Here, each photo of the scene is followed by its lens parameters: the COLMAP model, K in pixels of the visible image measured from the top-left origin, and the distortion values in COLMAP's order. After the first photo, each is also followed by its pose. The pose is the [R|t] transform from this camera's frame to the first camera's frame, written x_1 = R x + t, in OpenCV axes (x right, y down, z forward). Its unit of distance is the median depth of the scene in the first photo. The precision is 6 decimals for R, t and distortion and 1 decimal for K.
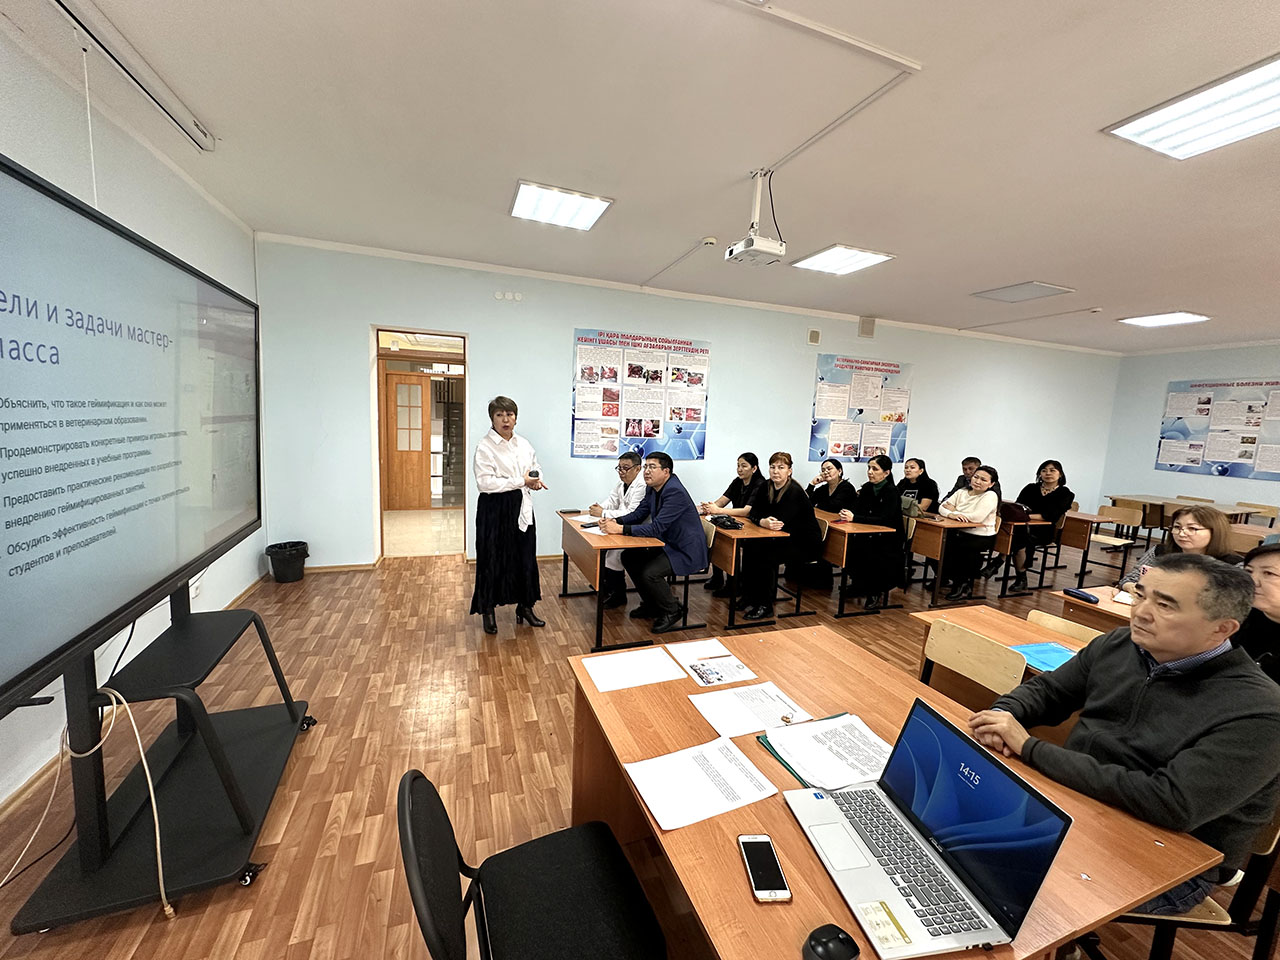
lens RADIAL K [[508.5, 0, 642.1], [0, 508.5, 483.2], [0, 0, 1]] dist [0.000961, 0.000372]
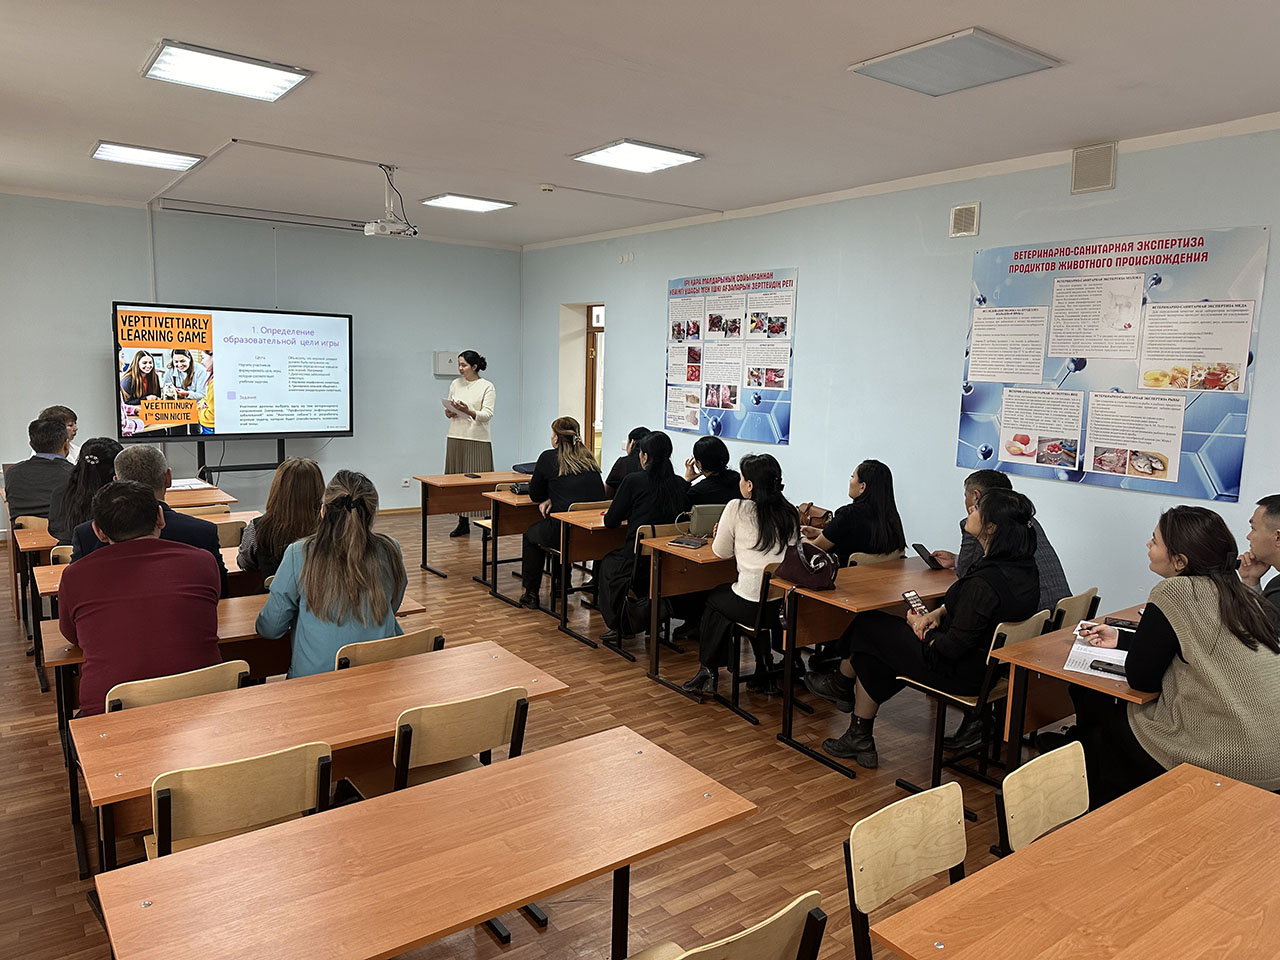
lens RADIAL K [[904.9, 0, 637.4], [0, 904.9, 484.9], [0, 0, 1]] dist [0.035110, -0.012774]
pose [[0.267899, 0.097229, -0.958528, 1.267096], [-0.132559, 0.989153, 0.063287, -0.045916], [0.954284, 0.110107, 0.277882, 0.512941]]
